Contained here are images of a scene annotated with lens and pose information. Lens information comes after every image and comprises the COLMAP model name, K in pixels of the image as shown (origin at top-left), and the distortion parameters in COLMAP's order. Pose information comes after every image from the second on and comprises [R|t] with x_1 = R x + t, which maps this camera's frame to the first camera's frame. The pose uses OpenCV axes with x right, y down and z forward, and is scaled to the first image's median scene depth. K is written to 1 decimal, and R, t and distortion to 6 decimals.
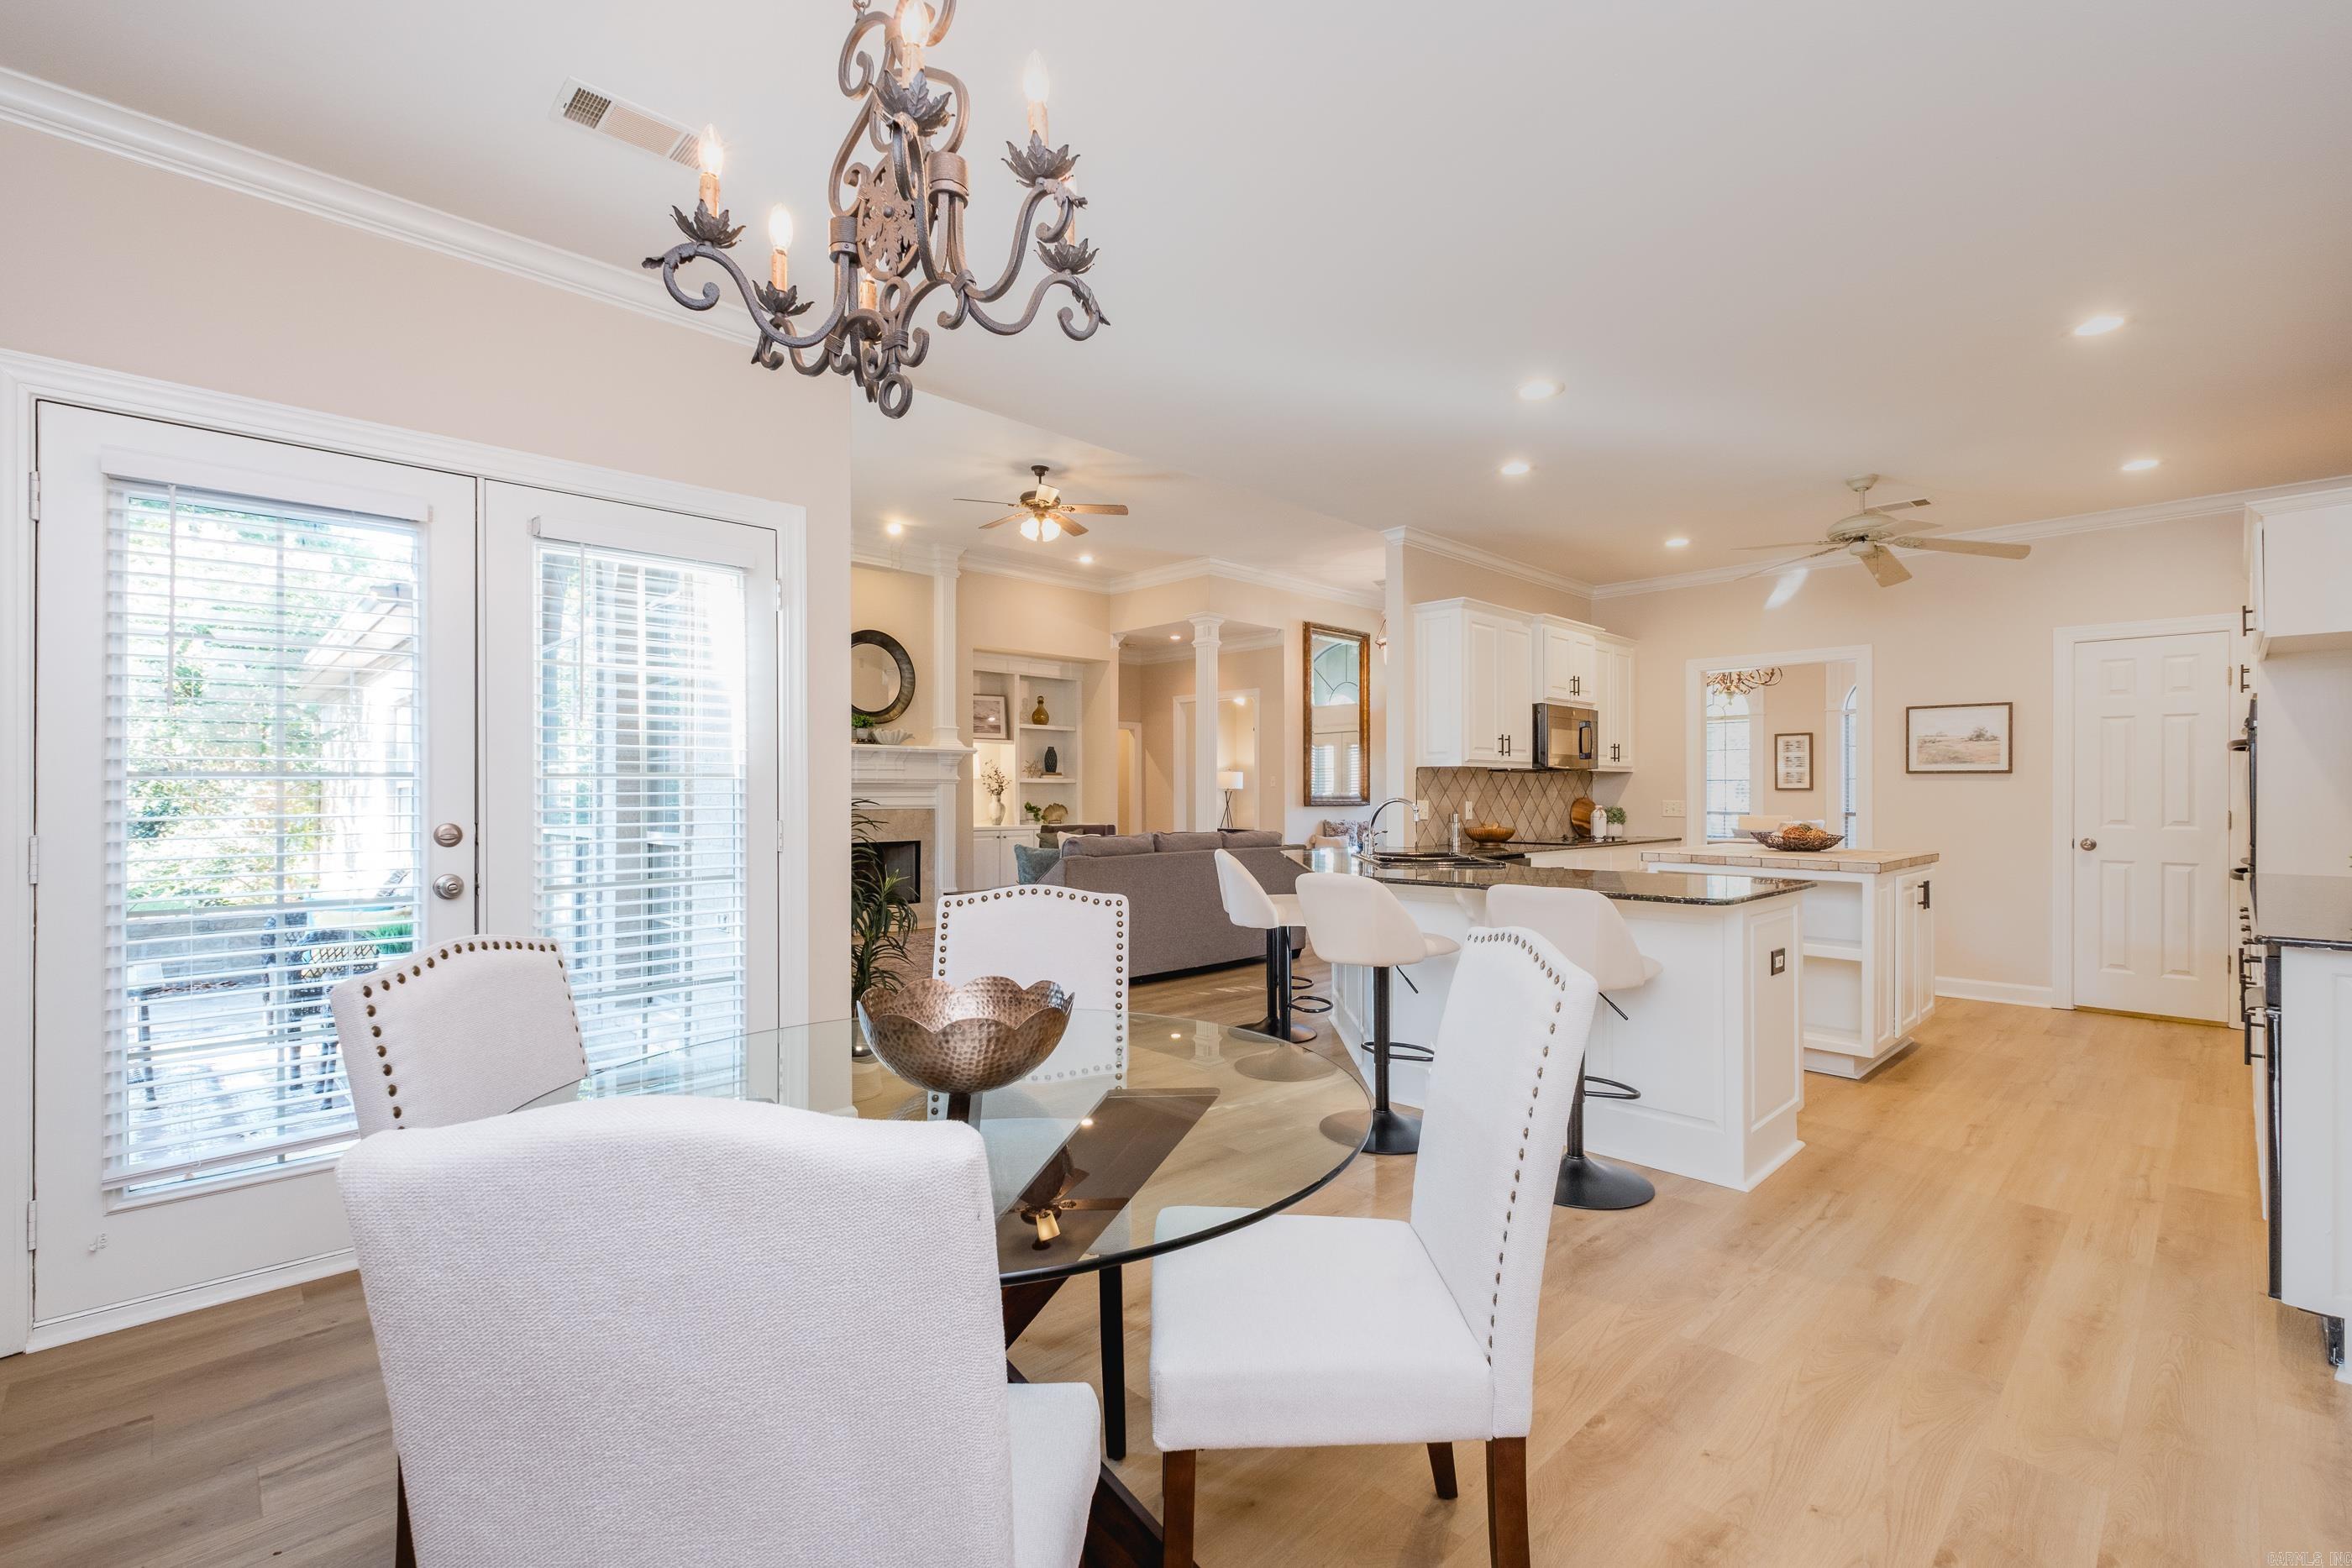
lens RADIAL K [[1028.9, 0, 1186.7], [0, 1028.9, 796.0], [0, 0, 1]] dist [0.004871, -0.004218]
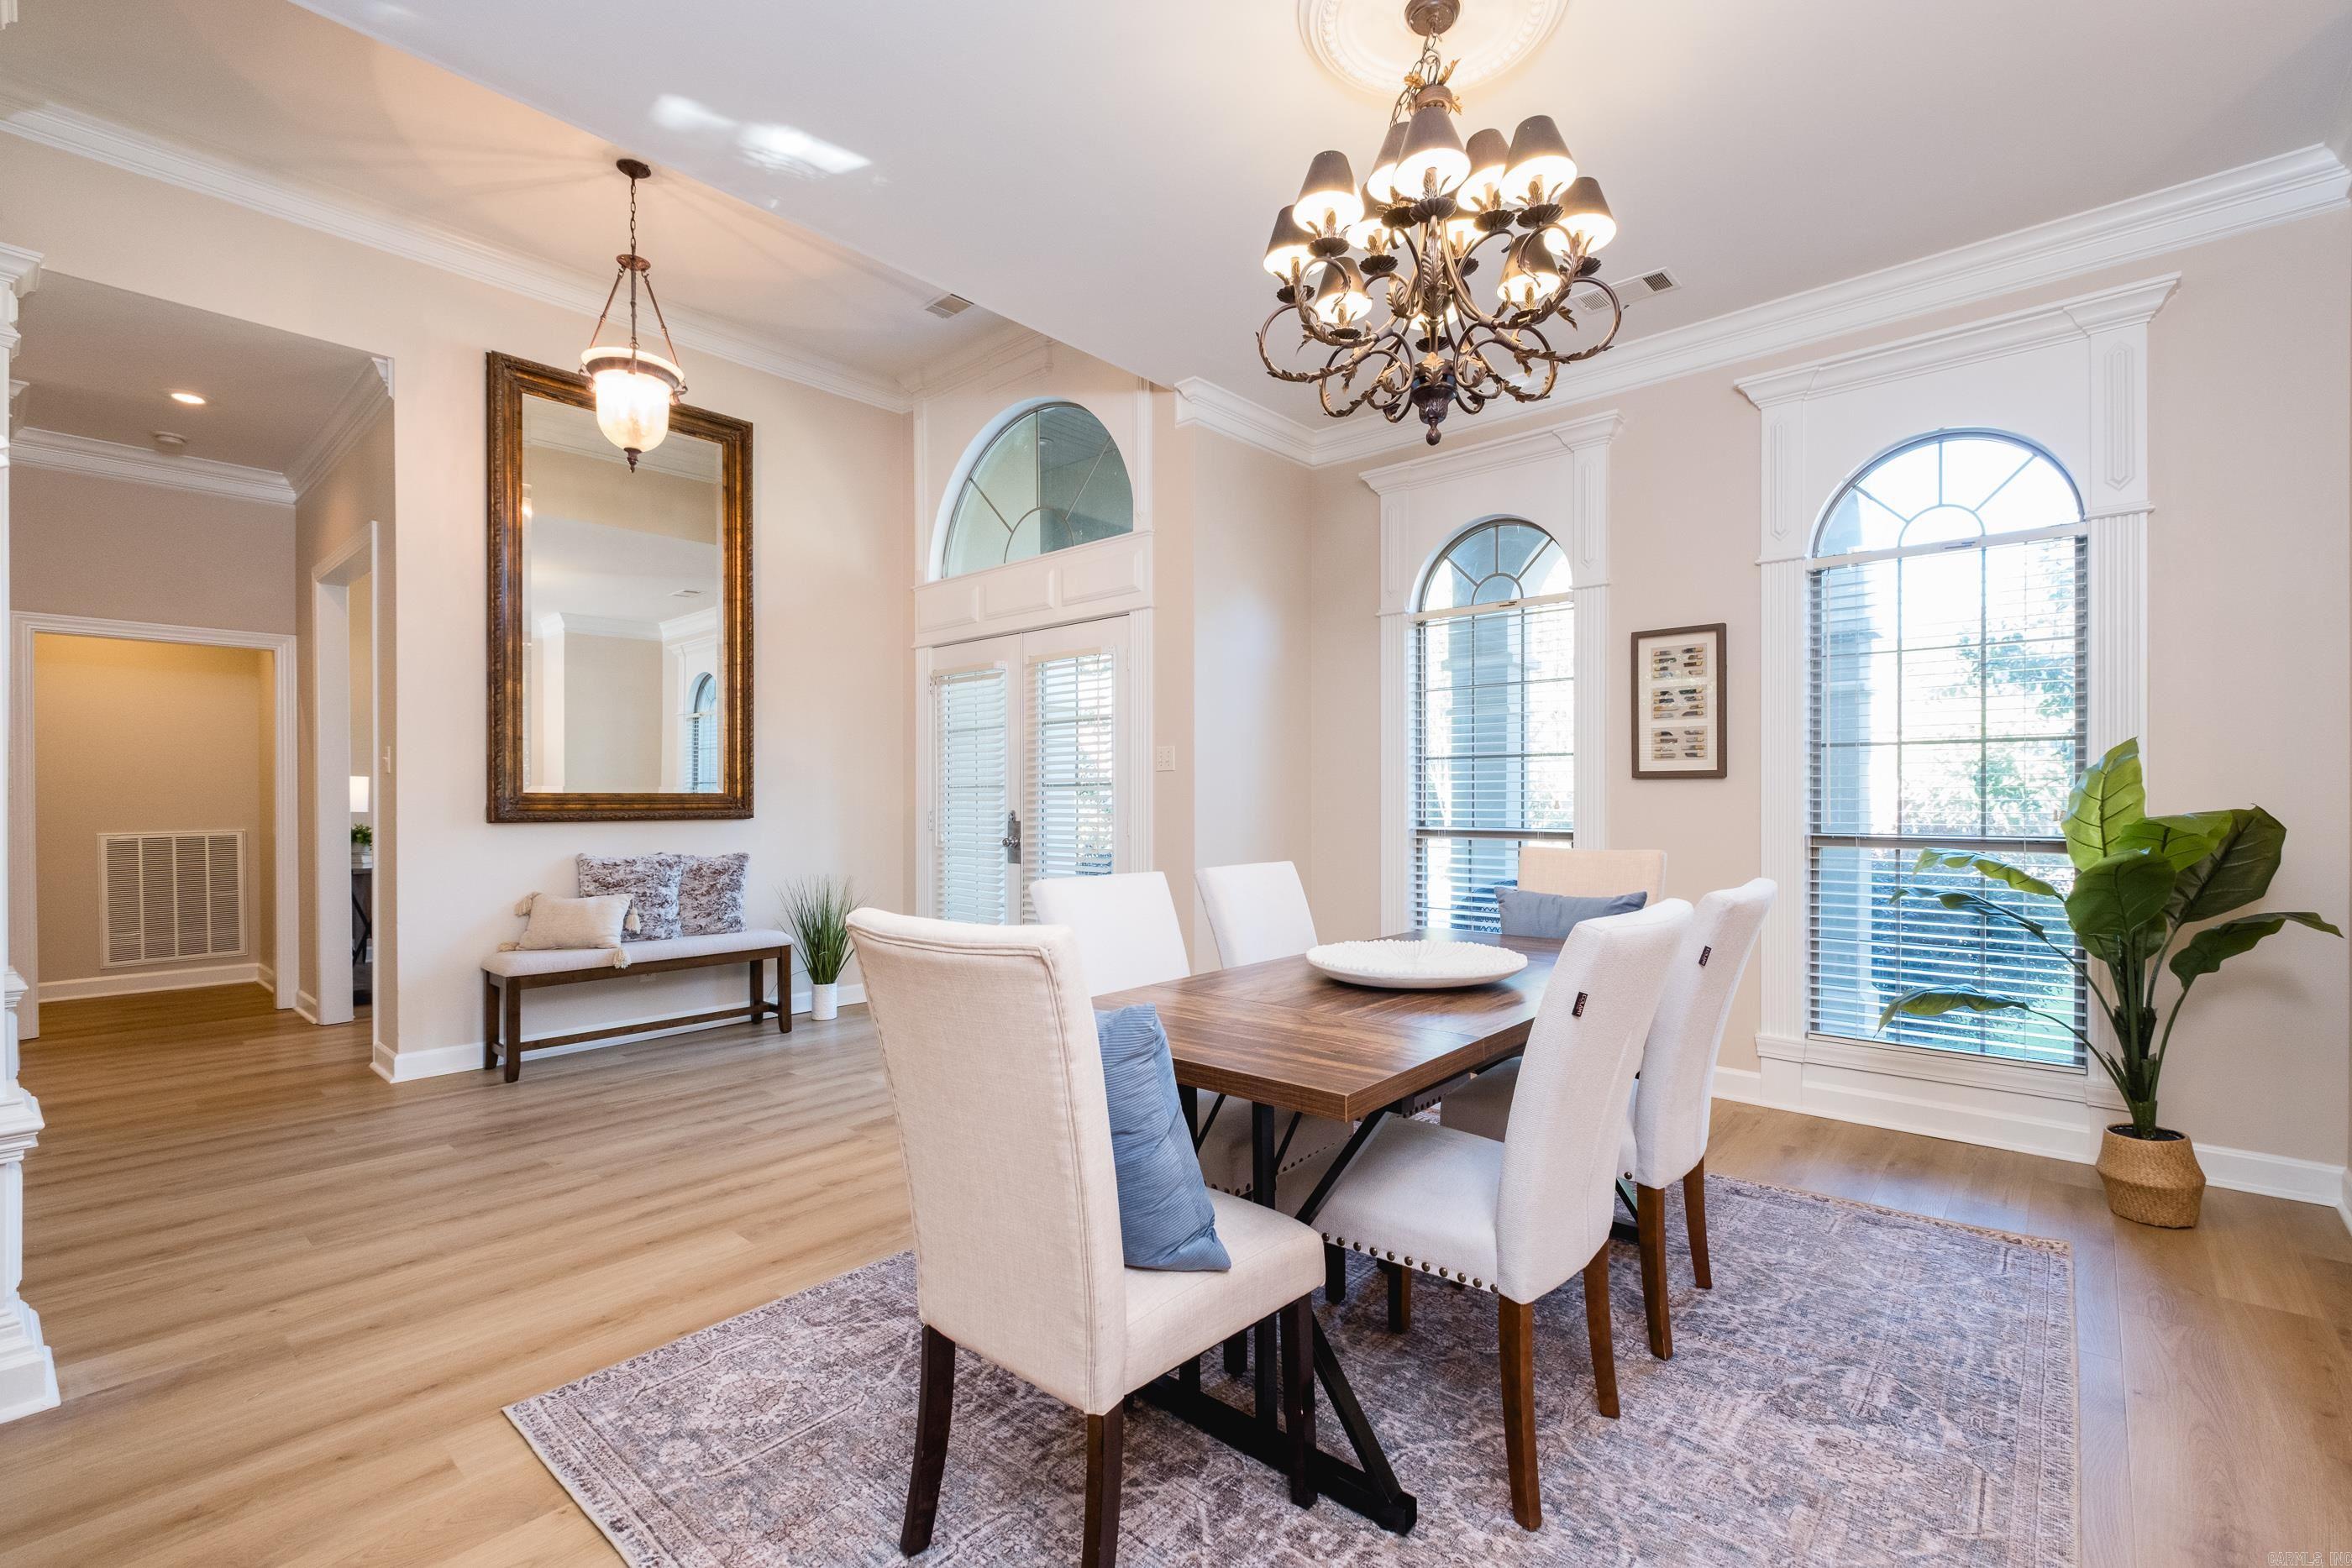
lens RADIAL K [[1028.9, 0, 1176.6], [0, 1028.9, 798.5], [0, 0, 1]] dist [0.004871, -0.004218]
pose [[0.997046, -0.004279, 0.076682, 0.416046], [0.004240, 0.999991, 0.000669, 0.001743], [-0.076684, -0.000341, 0.997055, 0.706122]]
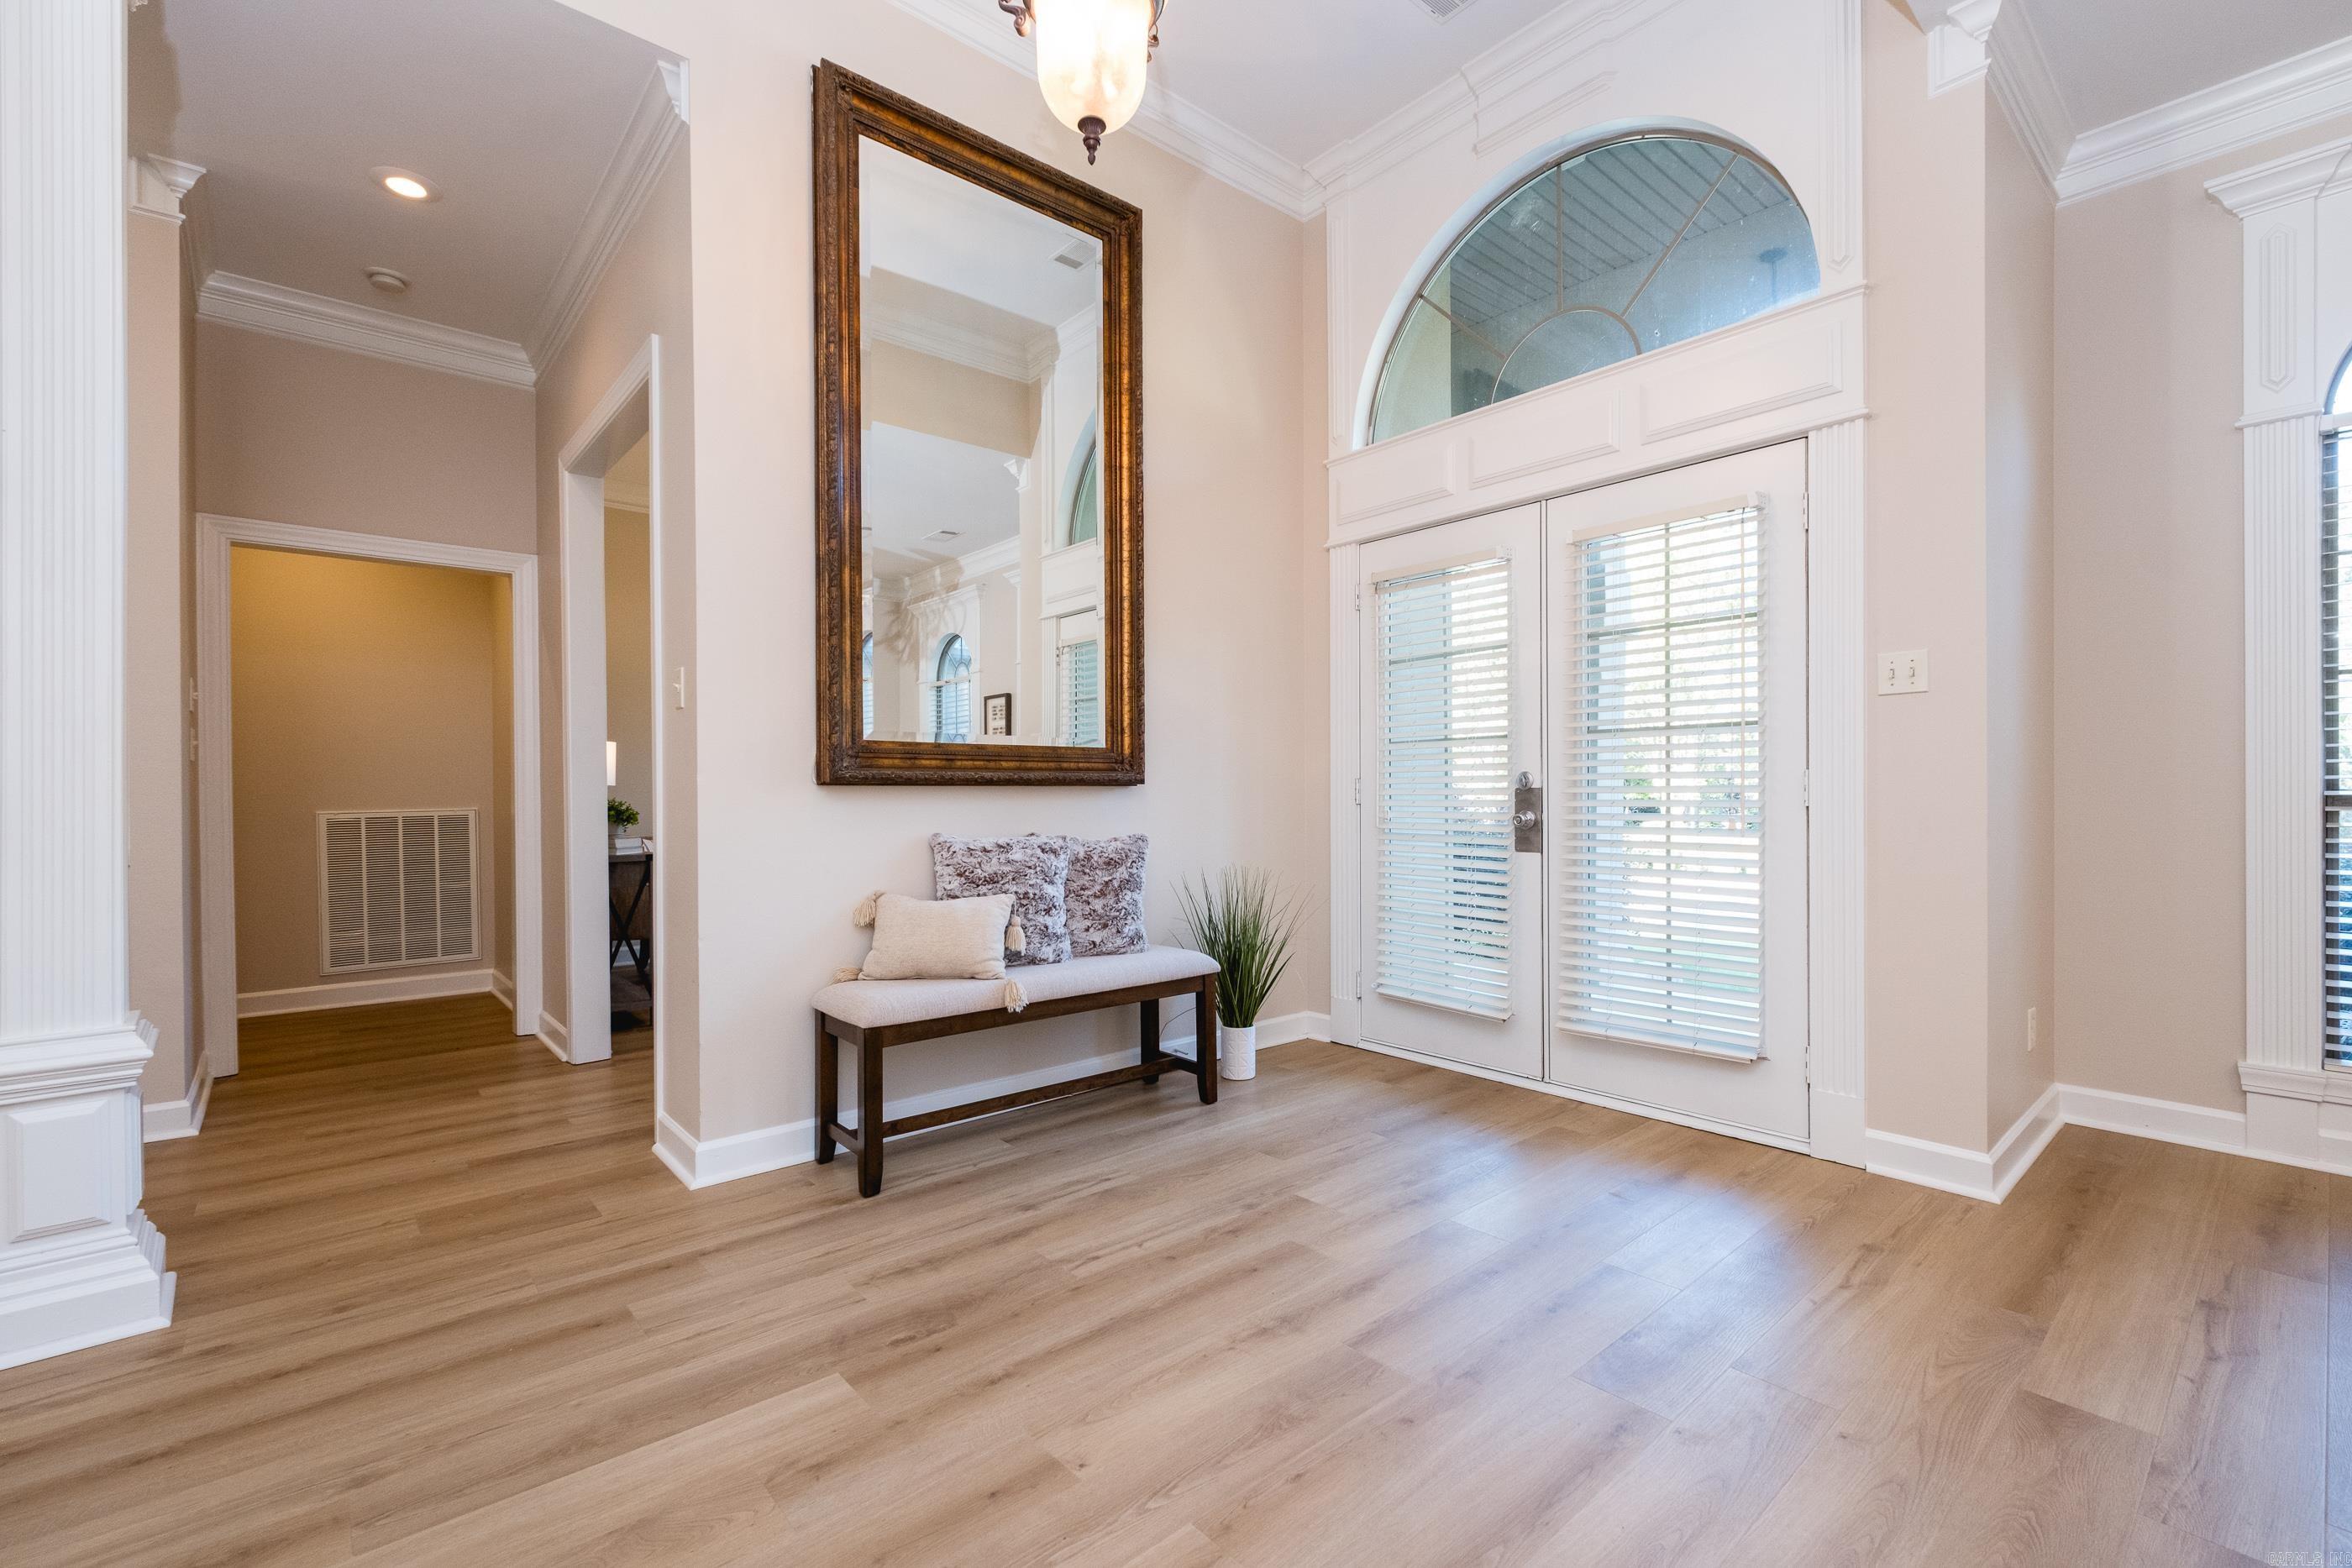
lens RADIAL K [[1028.9, 0, 1174.1], [0, 1028.9, 793.9], [0, 0, 1]] dist [0.004871, -0.004218]
pose [[0.998160, -0.007295, -0.060199, 0.262700], [0.007364, 0.999972, 0.000926, 0.015204], [0.060190, -0.001368, 0.998186, 0.899783]]
